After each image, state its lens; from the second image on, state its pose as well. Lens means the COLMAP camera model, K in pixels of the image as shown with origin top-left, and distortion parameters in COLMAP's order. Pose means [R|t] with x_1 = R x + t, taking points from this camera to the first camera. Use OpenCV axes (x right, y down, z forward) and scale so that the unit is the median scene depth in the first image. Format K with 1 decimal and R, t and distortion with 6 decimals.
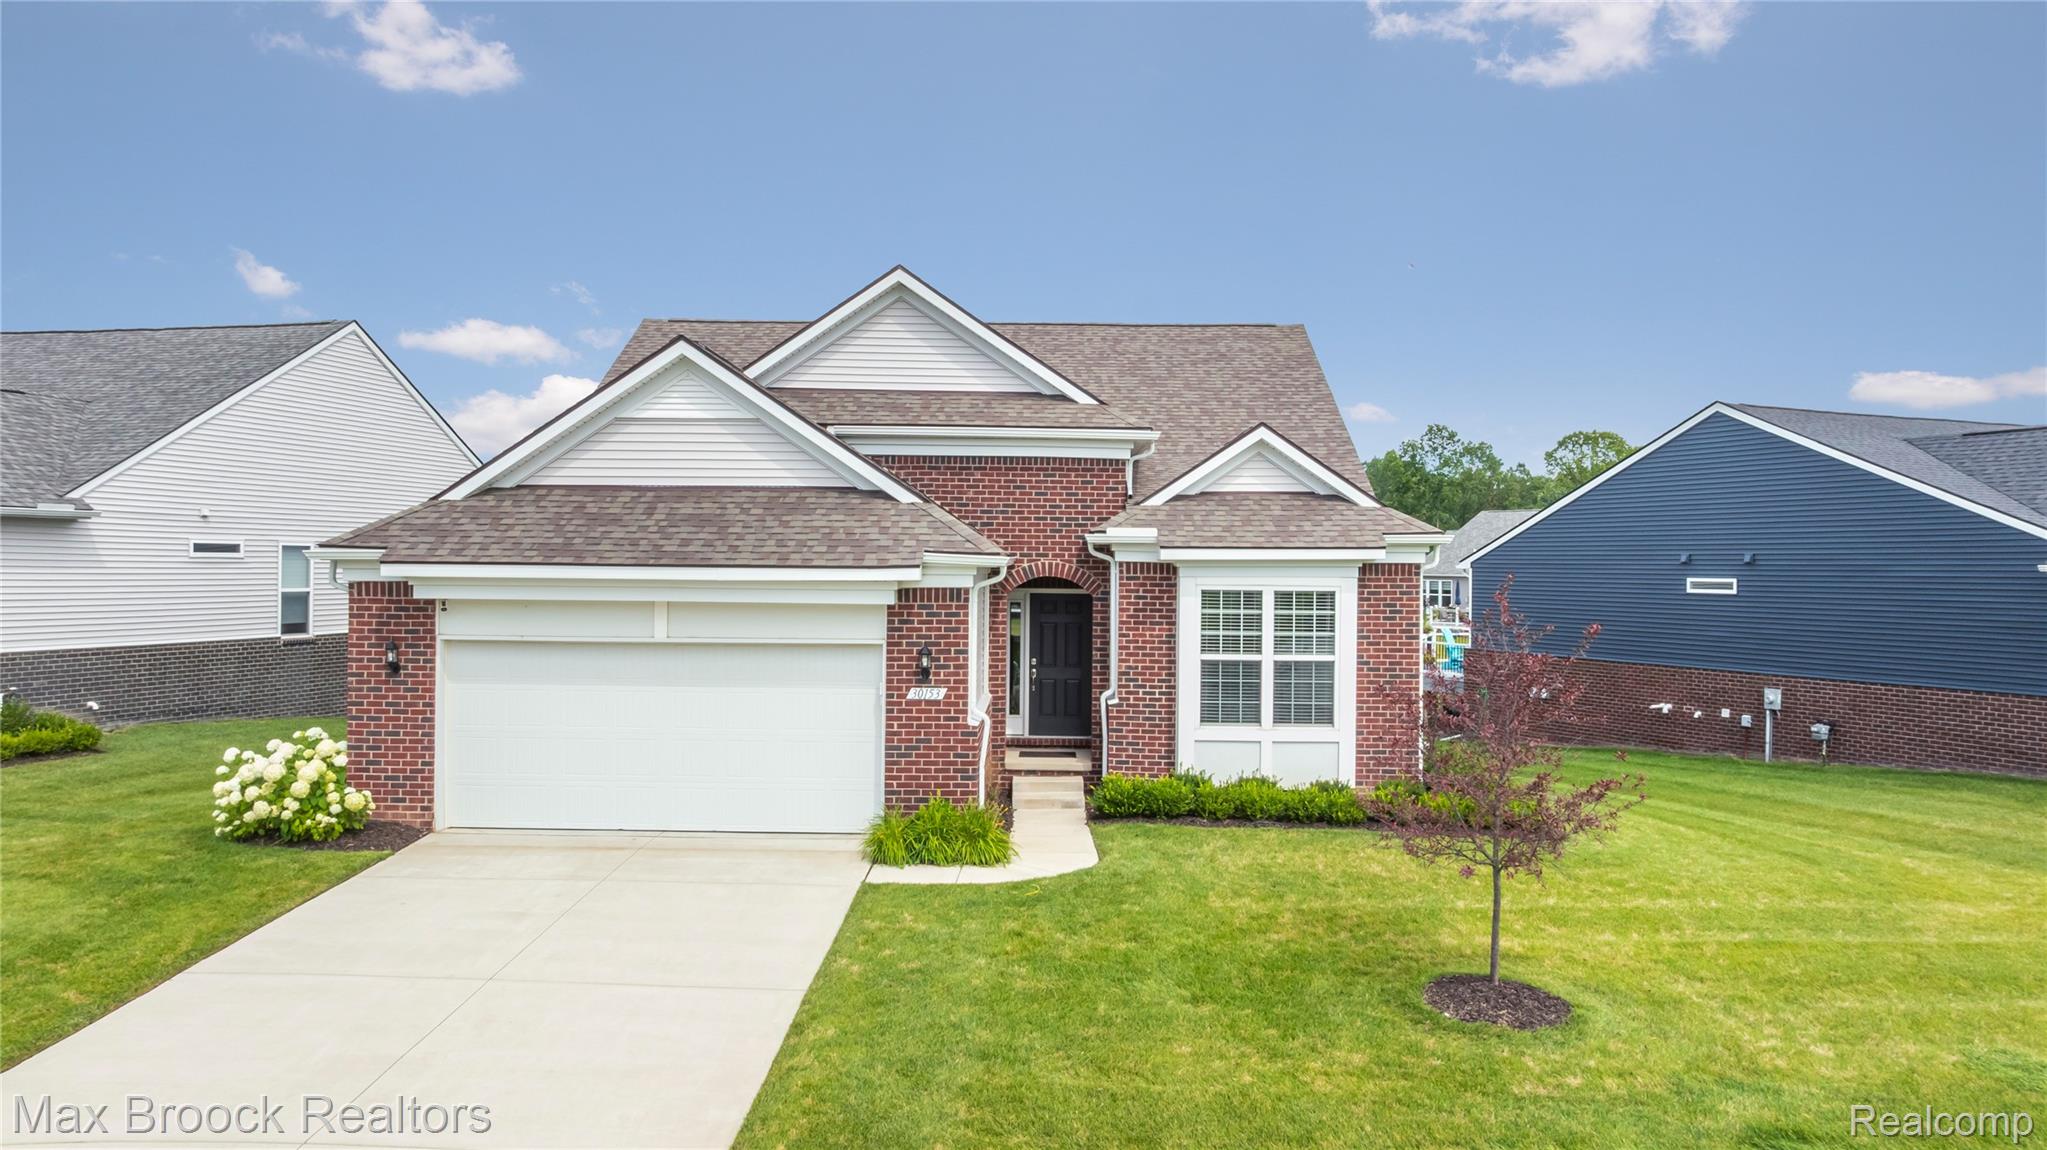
lens RADIAL K [[1463.8, 0, 1036.4], [0, 1463.8, 568.5], [0, 0, 1]] dist [-0.020850, -0.002581]
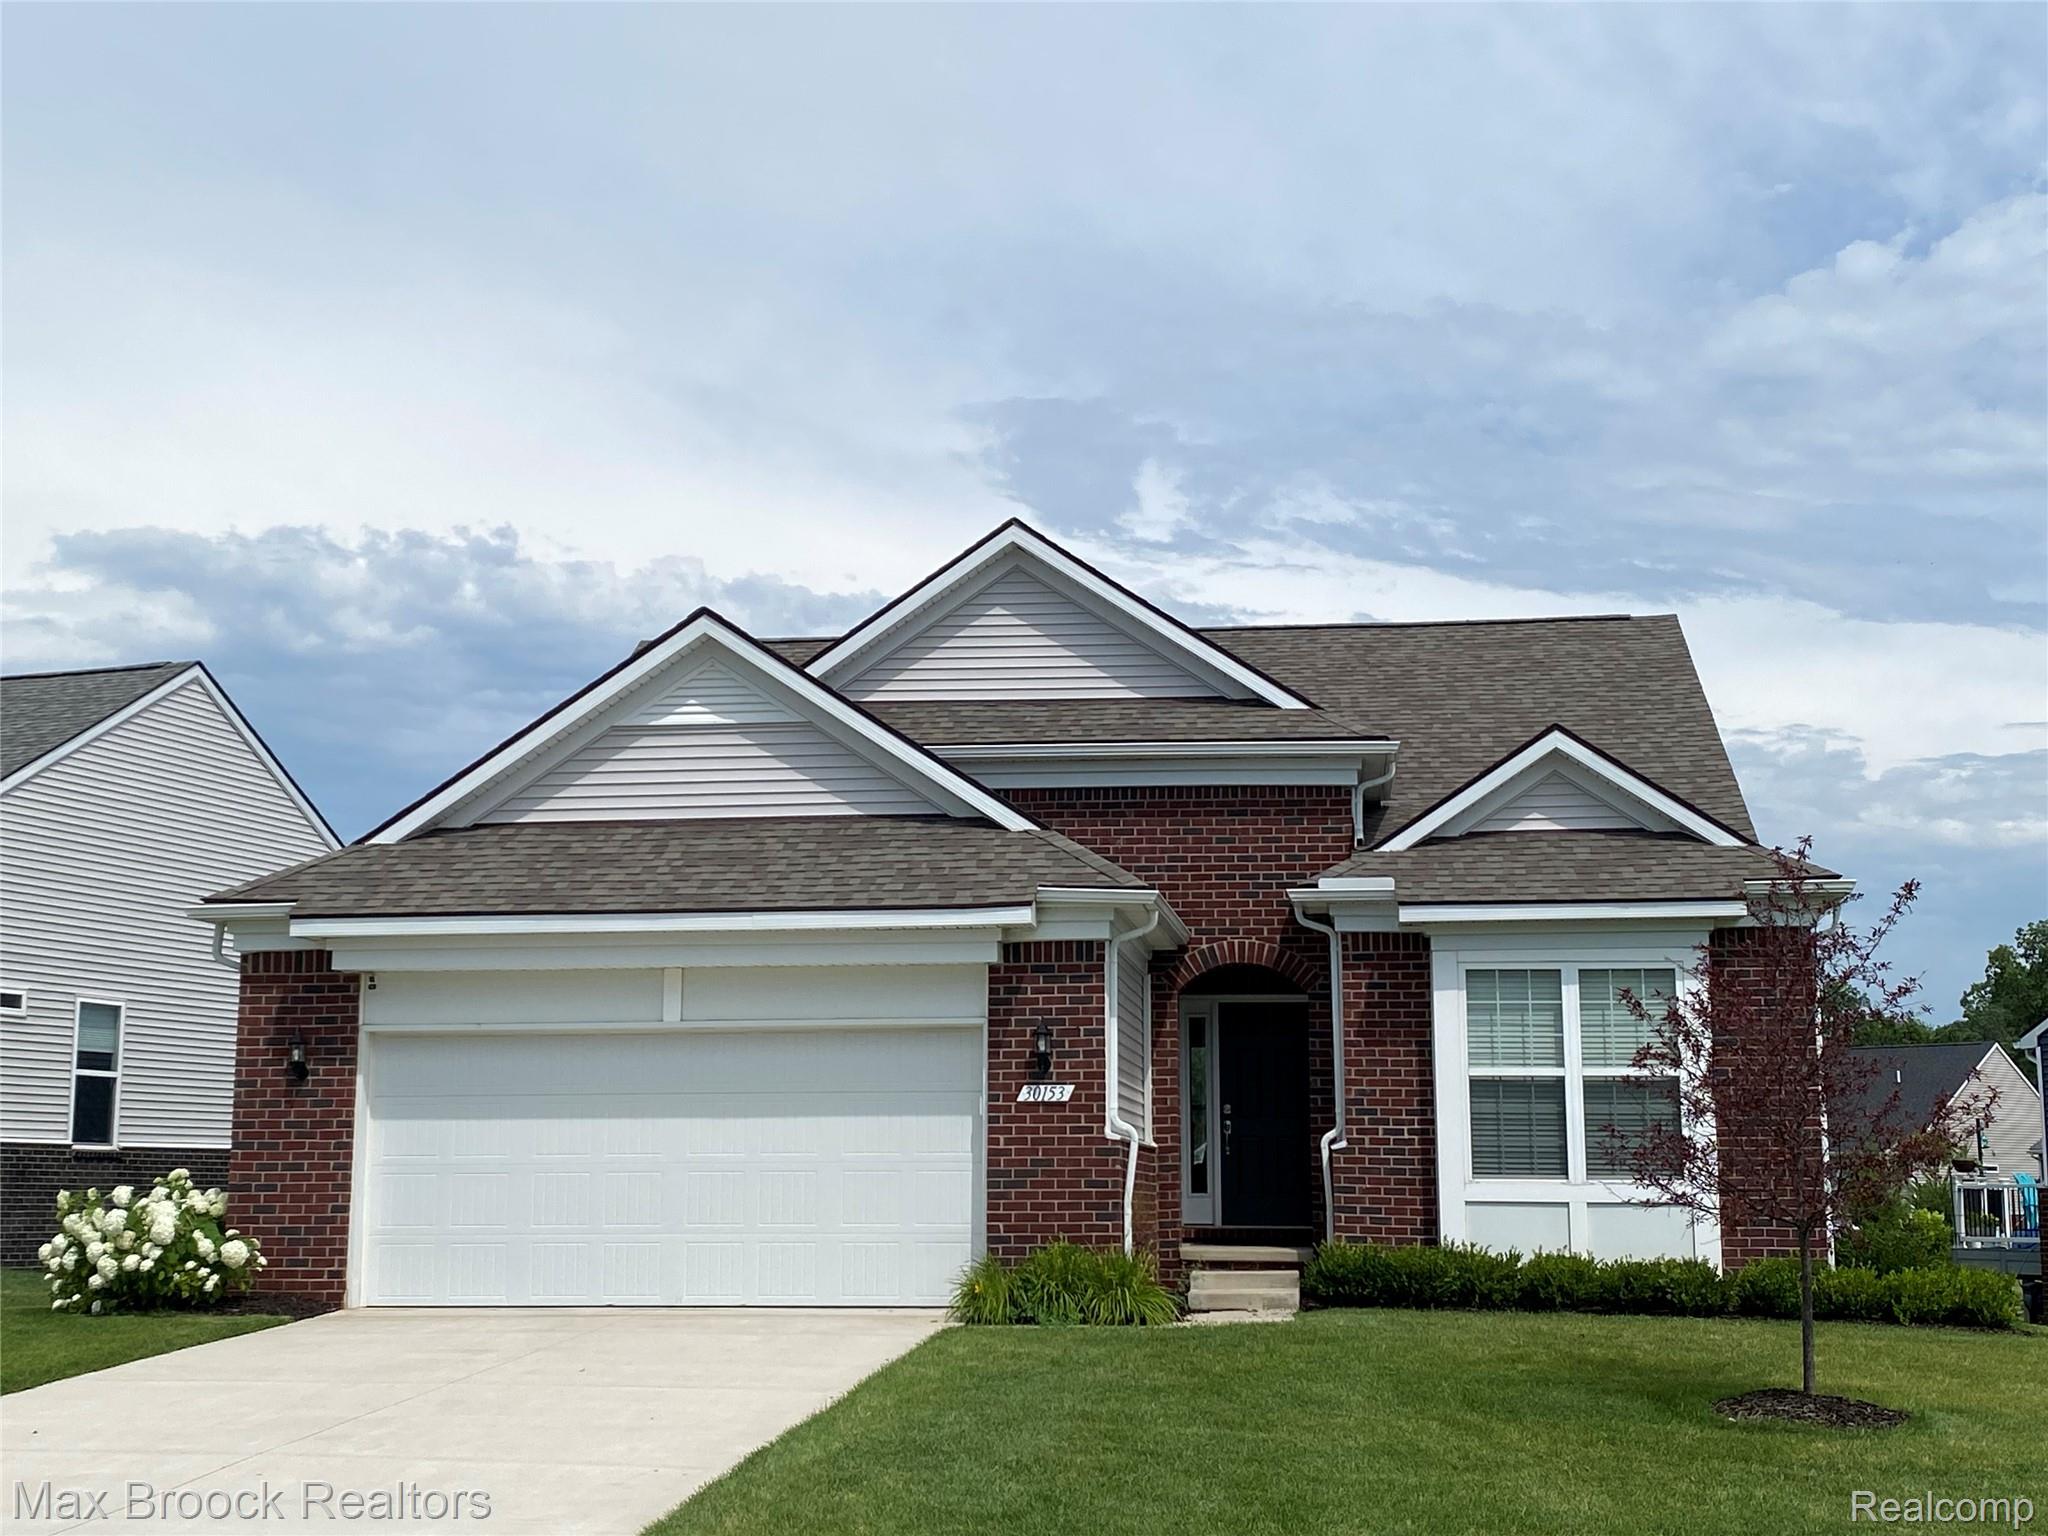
lens RADIAL K [[2757.6, 0, 1013.6], [0, 2757.6, 773.1], [0, 0, 1]] dist [0.171379, 0.000000]
pose [[0.992671, -0.026938, -0.117811, 0.064311], [0.008172, 0.987572, -0.156957, 0.132034], [0.120575, 0.154844, 0.980553, -0.294379]]
